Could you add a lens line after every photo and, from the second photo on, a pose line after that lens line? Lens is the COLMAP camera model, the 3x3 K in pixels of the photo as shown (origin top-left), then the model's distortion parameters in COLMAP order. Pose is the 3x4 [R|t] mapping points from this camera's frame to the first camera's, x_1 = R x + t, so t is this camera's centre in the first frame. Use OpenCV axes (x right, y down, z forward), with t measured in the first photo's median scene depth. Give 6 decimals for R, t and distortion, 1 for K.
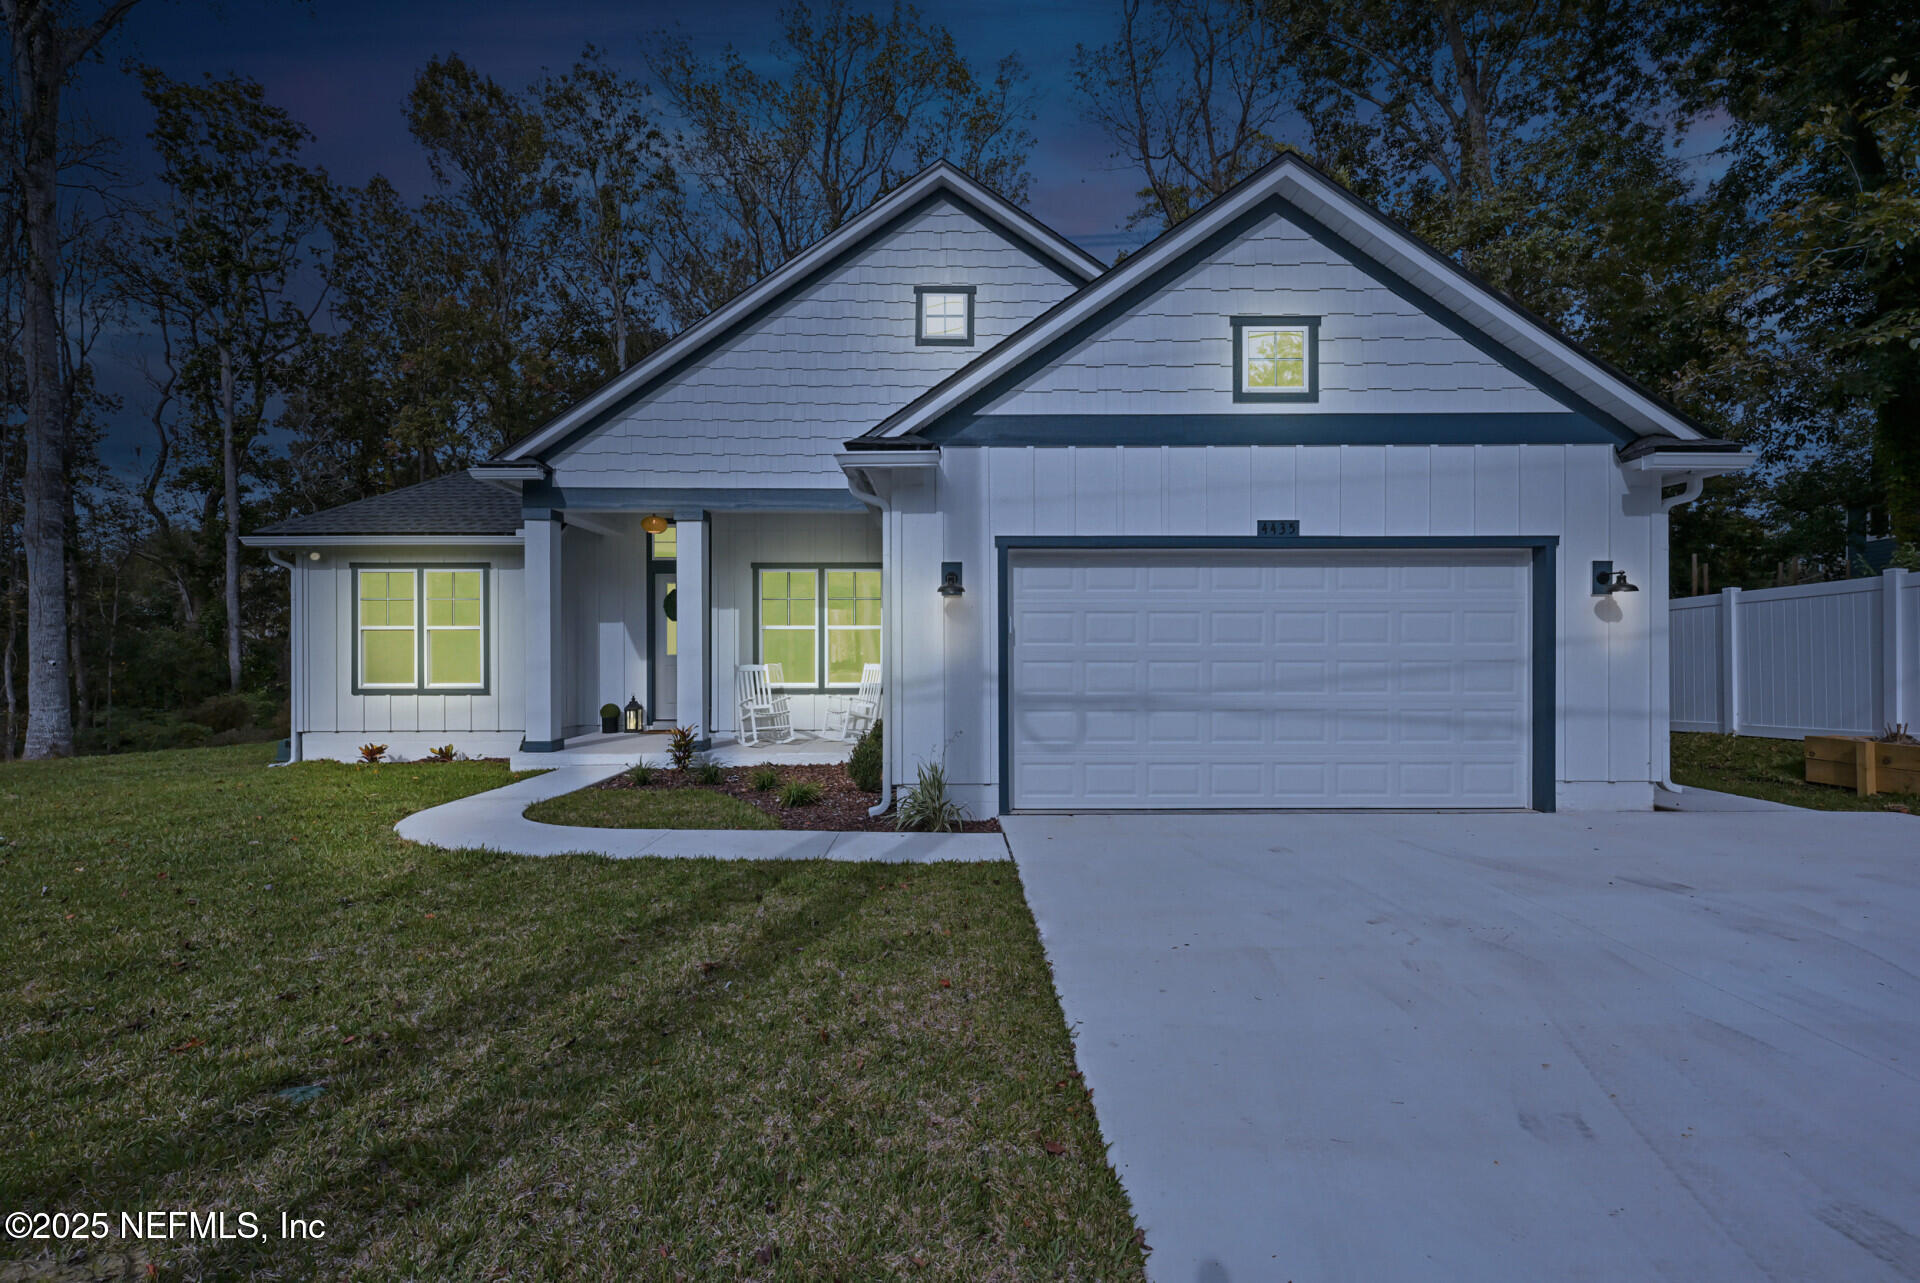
lens RADIAL K [[777.6, 0, 965.5], [0, 777.6, 738.9], [0, 0, 1]] dist [0.001243, 0.000259]
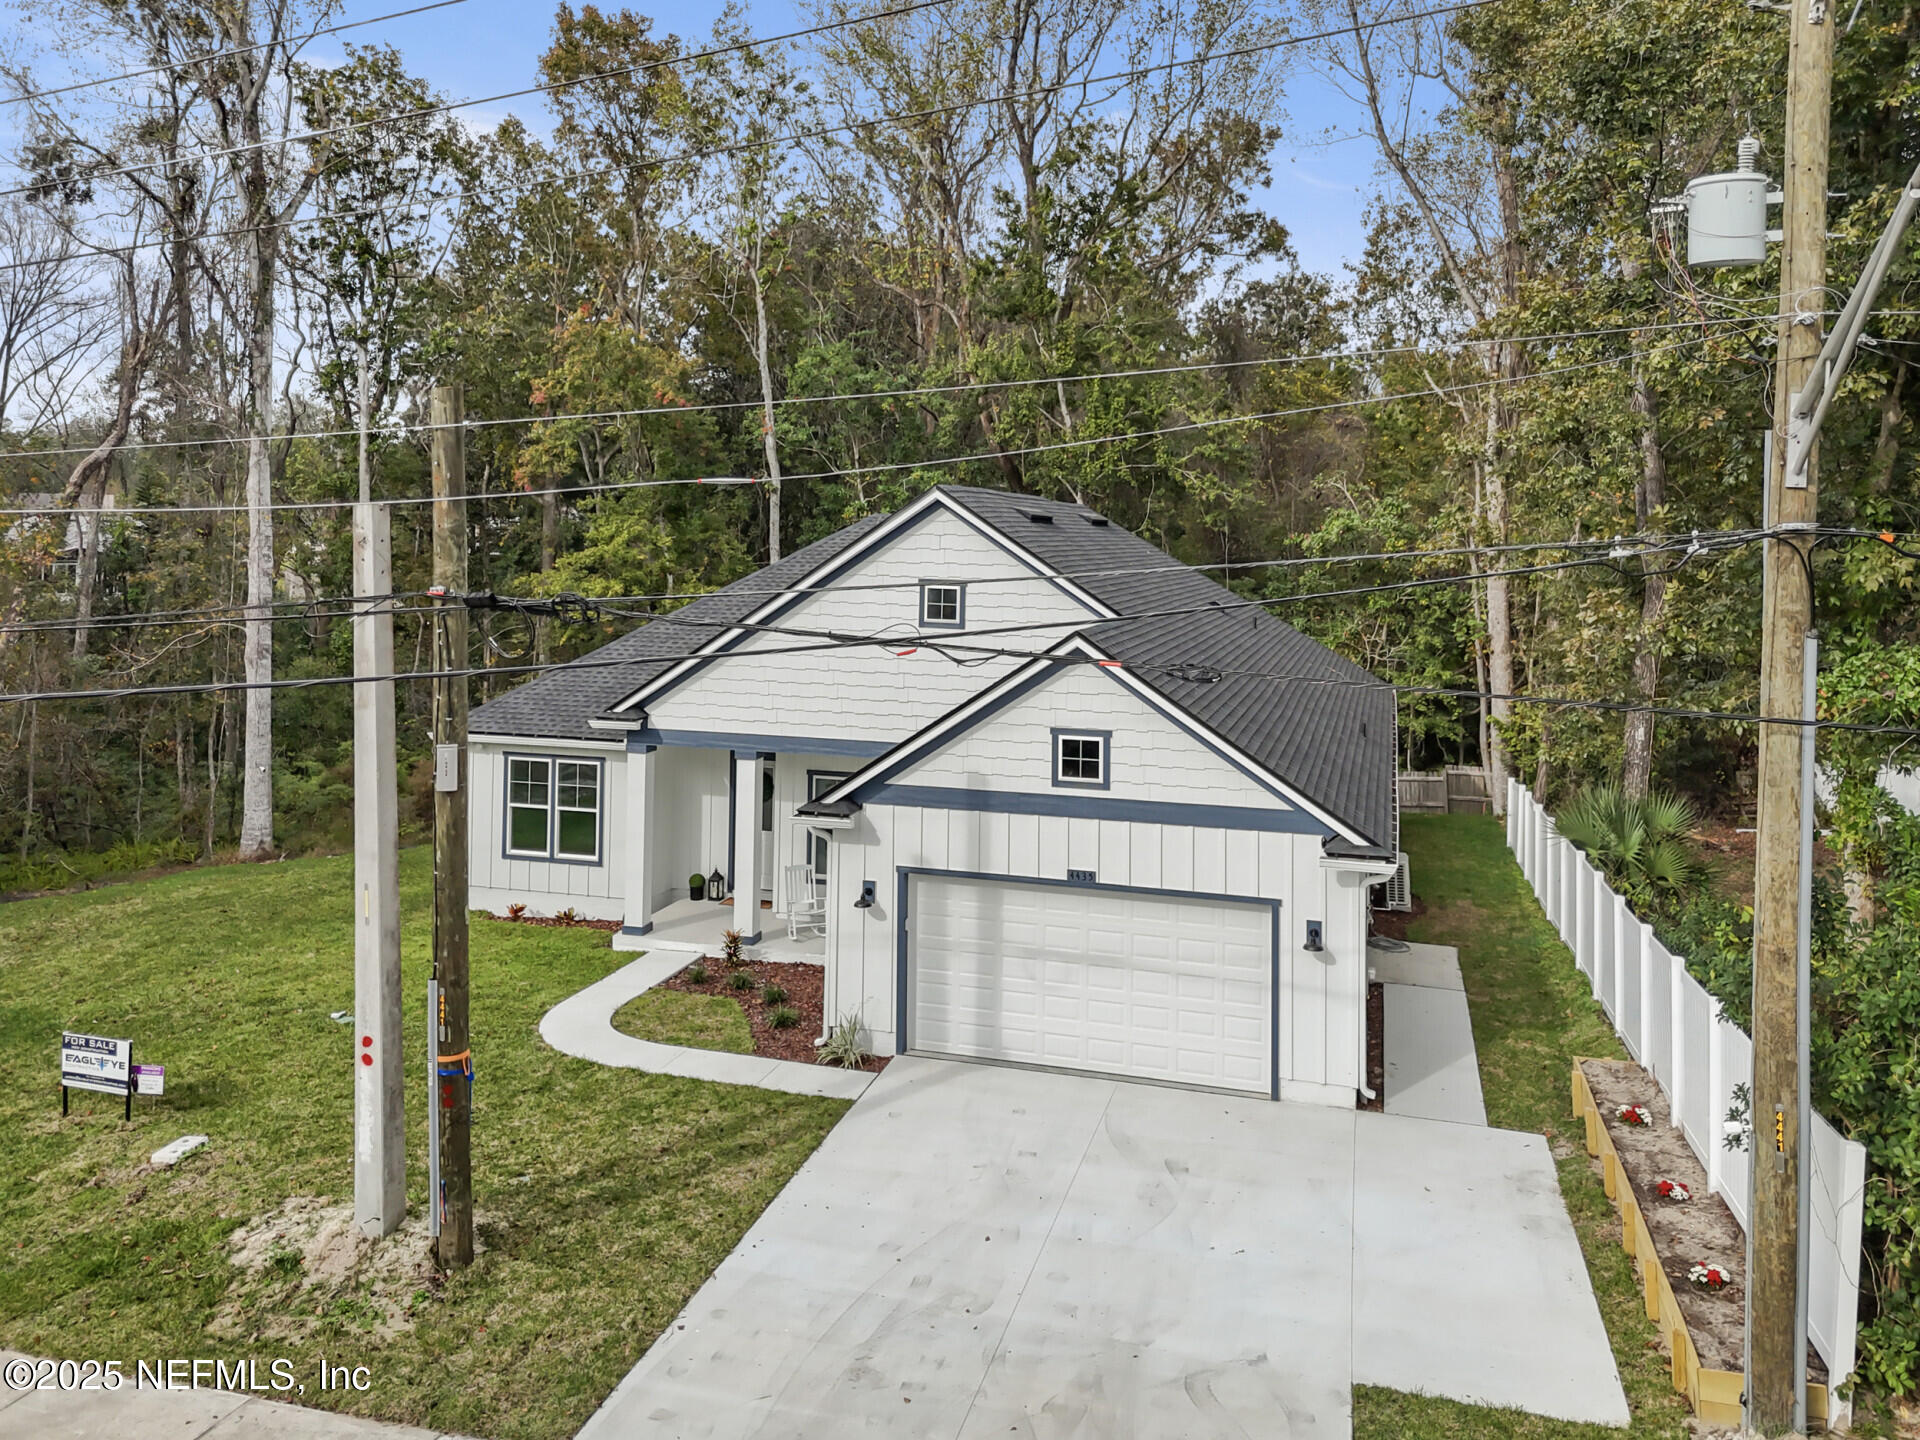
lens RADIAL K [[1410.5, 0, 960.0], [0, 1410.5, 720.0], [0, 0, 1]] dist [0.113335, -0.126125]
pose [[0.948472, 0.039293, -0.314415, 0.791068], [-0.030371, 0.998986, 0.033228, -0.506565], [0.315402, -0.021967, 0.948704, -1.203361]]
